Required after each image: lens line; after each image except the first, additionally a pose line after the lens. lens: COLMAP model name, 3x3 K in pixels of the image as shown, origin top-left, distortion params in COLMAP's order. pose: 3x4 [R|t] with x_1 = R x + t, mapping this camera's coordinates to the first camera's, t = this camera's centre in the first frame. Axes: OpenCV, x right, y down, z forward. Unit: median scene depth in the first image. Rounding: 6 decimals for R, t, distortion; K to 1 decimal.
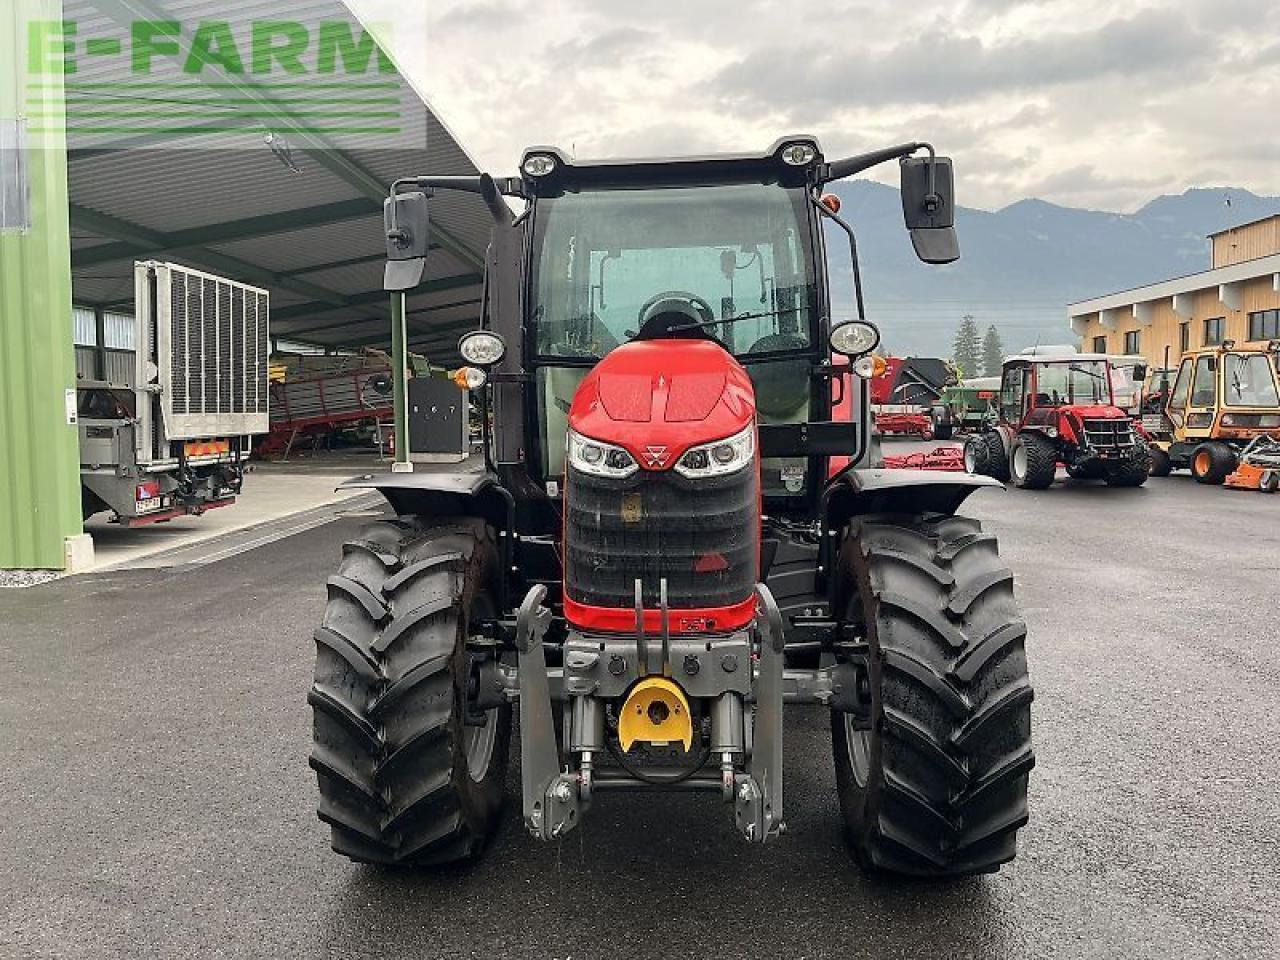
lens RADIAL K [[944.1, 0, 640.0], [0, 944.1, 480.0], [0, 0, 1]] dist [0.101174, -0.097512]
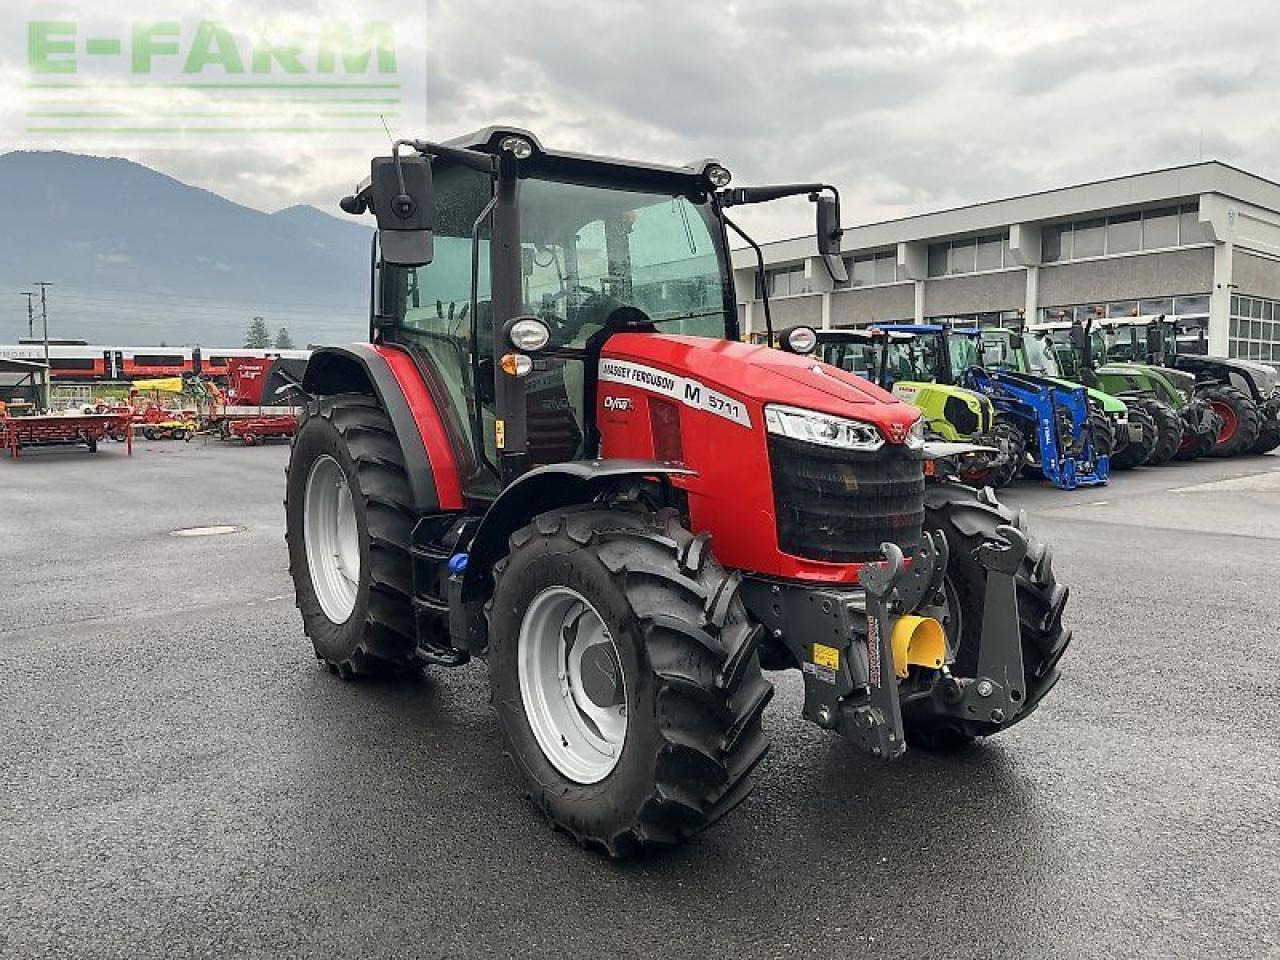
lens RADIAL K [[944.1, 0, 640.0], [0, 944.1, 480.0], [0, 0, 1]] dist [0.101174, -0.097512]
pose [[0.795860, -0.048560, 0.603530, -0.664822], [0.050138, 0.998641, 0.014234, 0.001364], [-0.603401, 0.018931, 0.797213, 0.165575]]
